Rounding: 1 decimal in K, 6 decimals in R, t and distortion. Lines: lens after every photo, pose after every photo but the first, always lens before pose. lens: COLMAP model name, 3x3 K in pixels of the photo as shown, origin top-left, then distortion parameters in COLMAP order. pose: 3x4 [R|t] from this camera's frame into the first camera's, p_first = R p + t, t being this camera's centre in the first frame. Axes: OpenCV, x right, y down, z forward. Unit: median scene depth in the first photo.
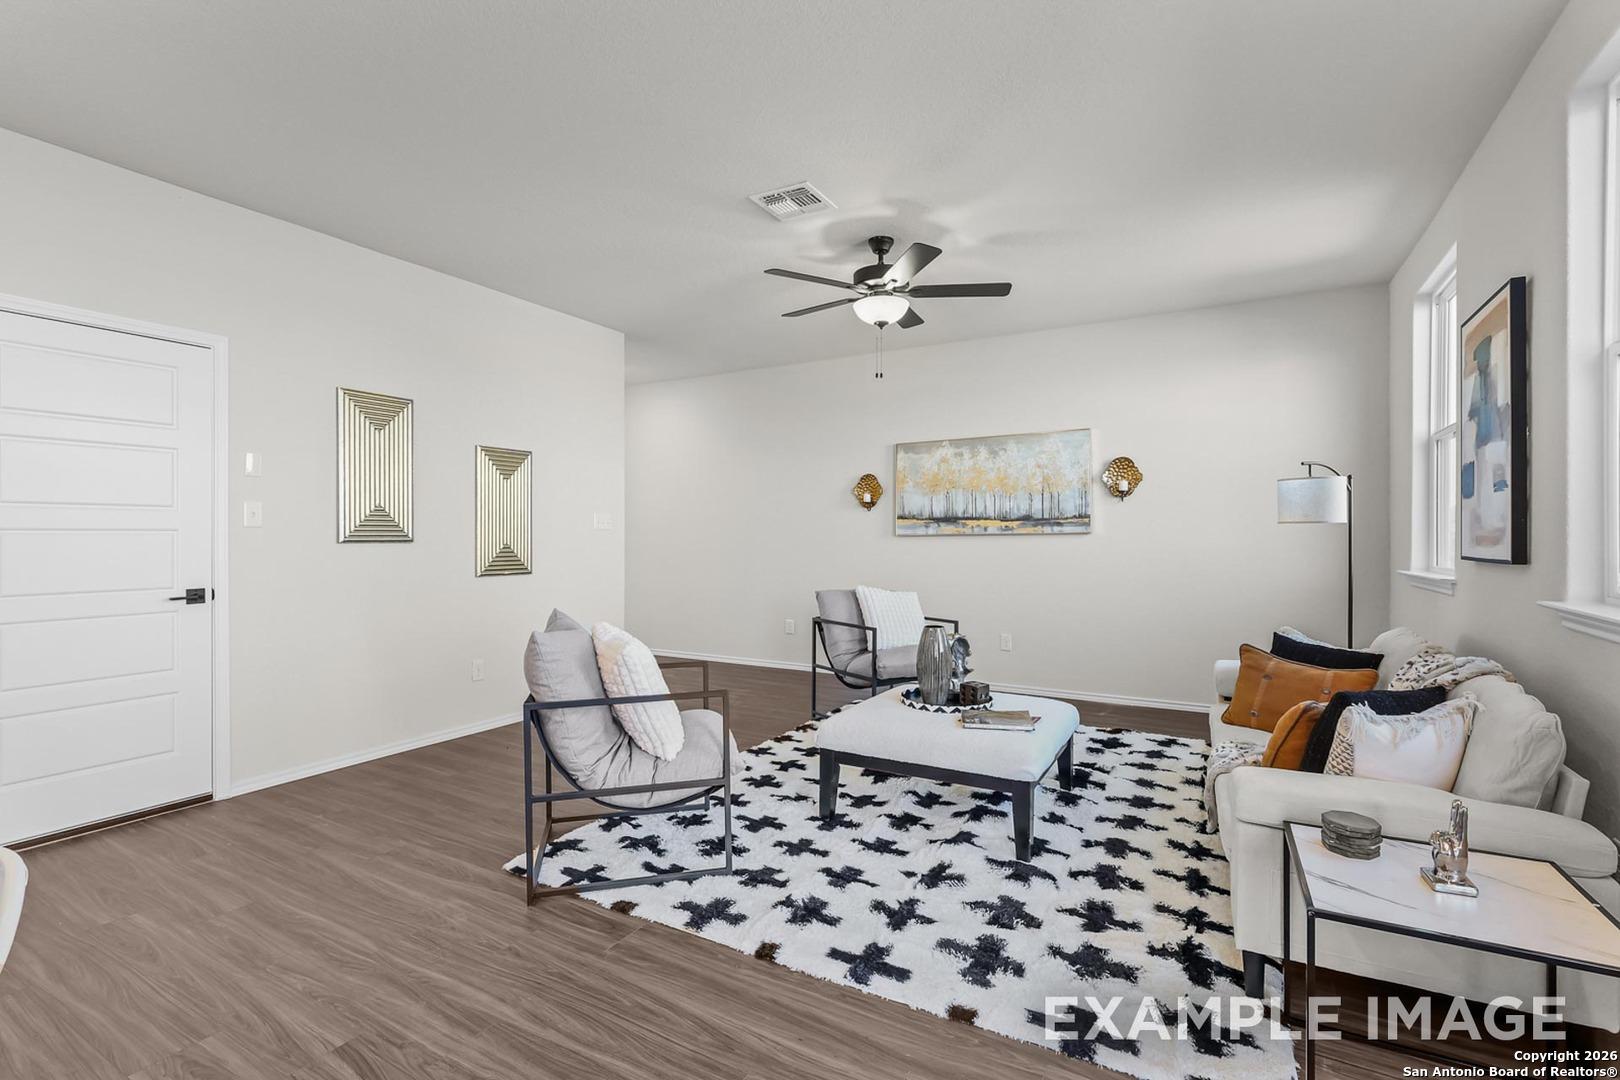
lens RADIAL K [[743.0, 0, 804.0], [0, 743.0, 532.3], [0, 0, 1]] dist [0.000061, 0.001338]
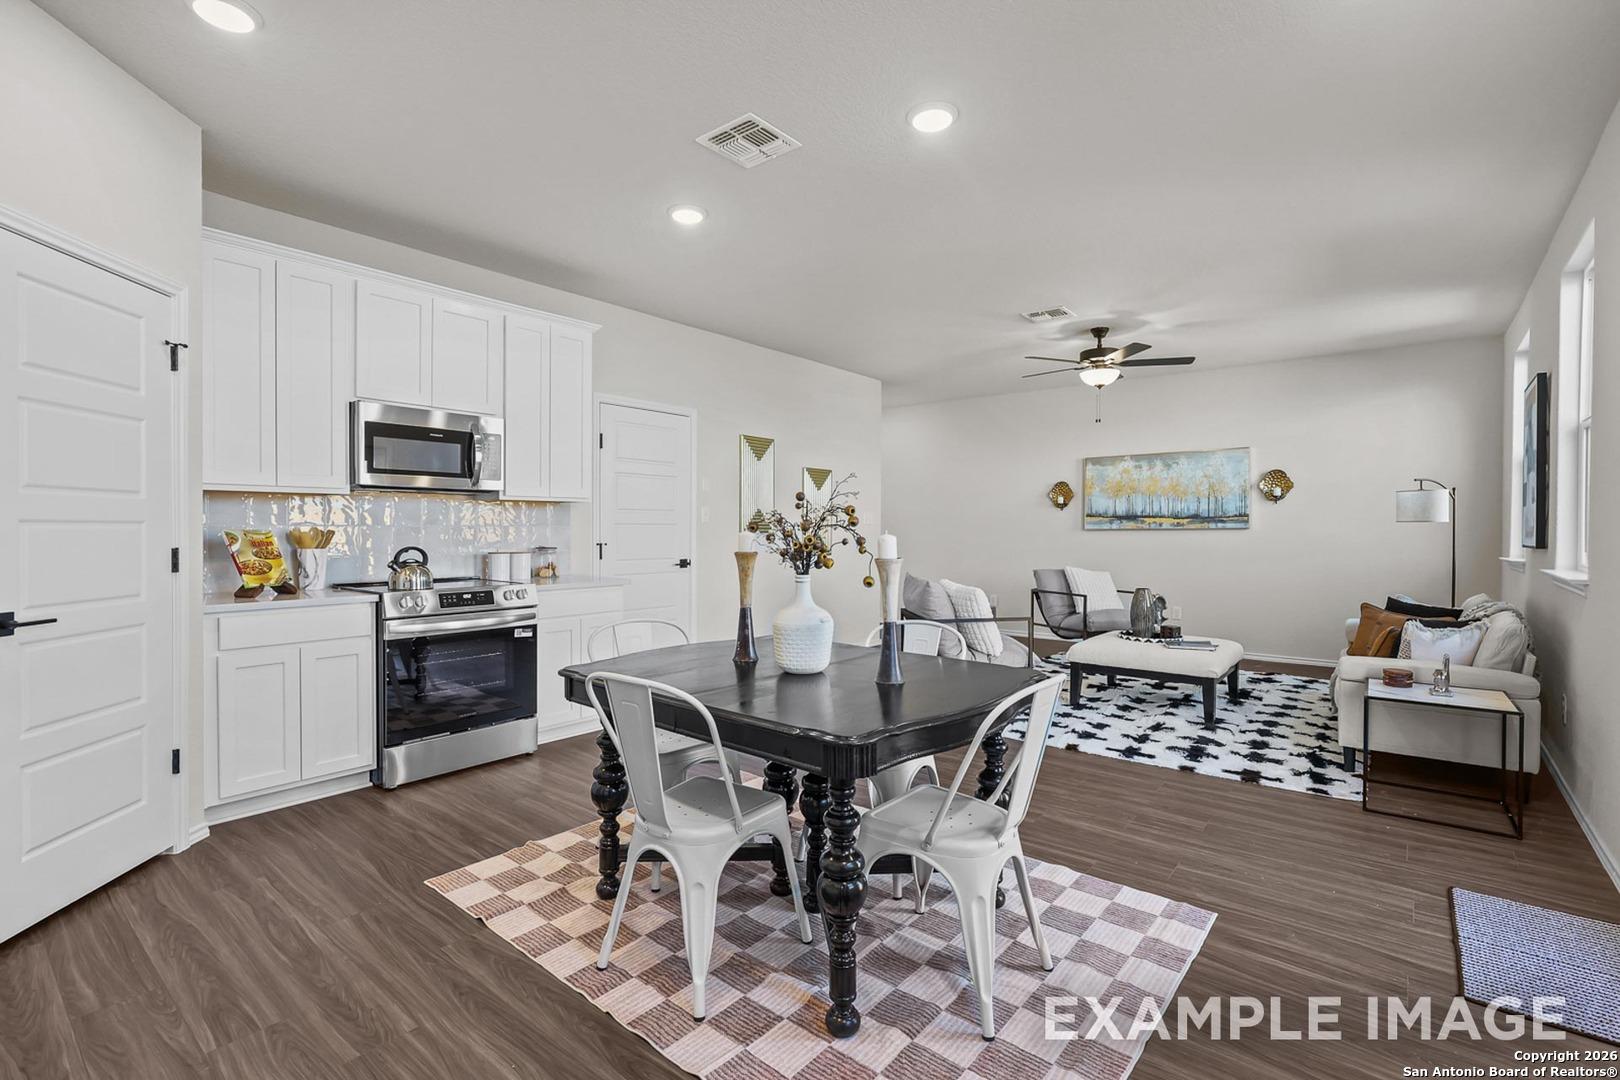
lens RADIAL K [[743.0, 0, 808.5], [0, 743.0, 532.2], [0, 0, 1]] dist [0.000061, 0.001338]
pose [[0.987826, 0.005018, -0.155484, -0.225767], [-0.003742, 0.999957, 0.008496, -0.000473], [0.155520, -0.007811, 0.987802, -0.524551]]
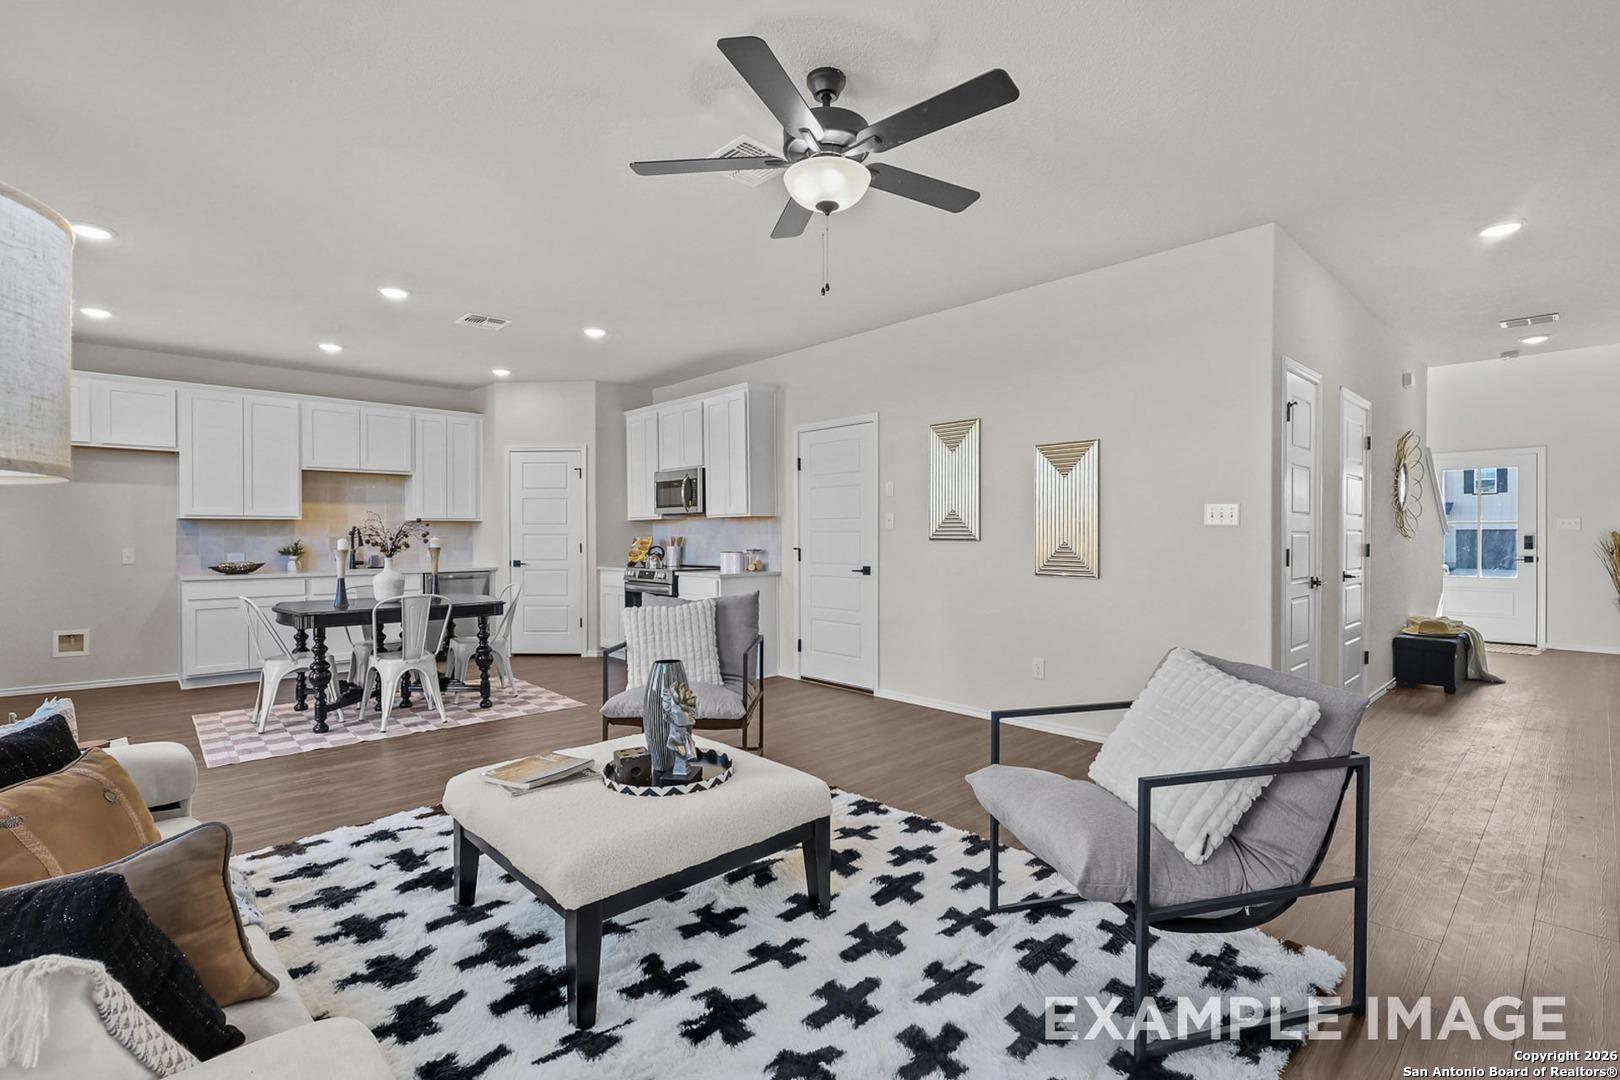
lens RADIAL K [[743.0, 0, 803.9], [0, 743.0, 540.6], [0, 0, 1]] dist [0.000061, 0.001338]
pose [[-0.293583, 0.012080, -0.955857, 0.700010], [0.005751, 0.999924, 0.010870, -0.001676], [0.955916, -0.002306, -0.293630, 1.127365]]
